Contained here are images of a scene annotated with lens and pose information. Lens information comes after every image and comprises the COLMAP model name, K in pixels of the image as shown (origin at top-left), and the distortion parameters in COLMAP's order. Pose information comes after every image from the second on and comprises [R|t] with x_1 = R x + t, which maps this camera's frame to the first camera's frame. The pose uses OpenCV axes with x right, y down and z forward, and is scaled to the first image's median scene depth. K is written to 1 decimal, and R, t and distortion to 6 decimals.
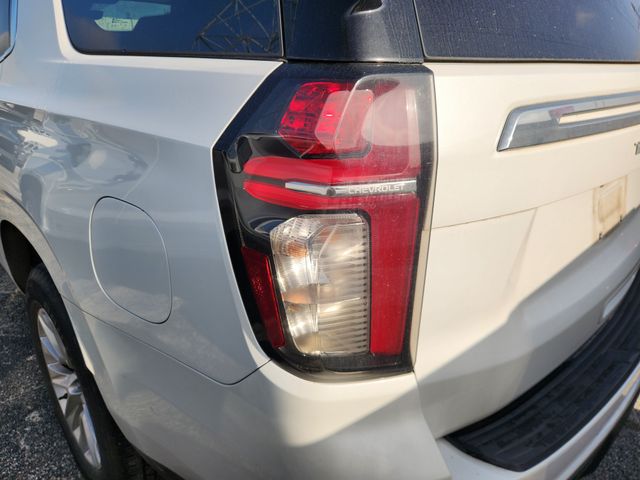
lens RADIAL K [[434.4, 0, 323.6], [0, 434.4, 239.5], [0, 0, 1]] dist [0.017455, -0.005030]
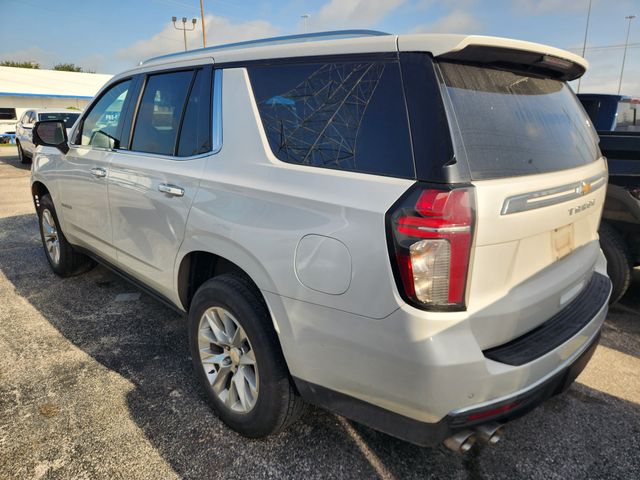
lens RADIAL K [[434.4, 0, 323.6], [0, 434.4, 239.5], [0, 0, 1]] dist [0.017455, -0.005030]
pose [[0.999967, 0.007972, 0.001585, -0.565213], [-0.007734, 0.993204, -0.116130, 0.212578], [-0.002500, 0.116114, 0.993233, -1.333341]]
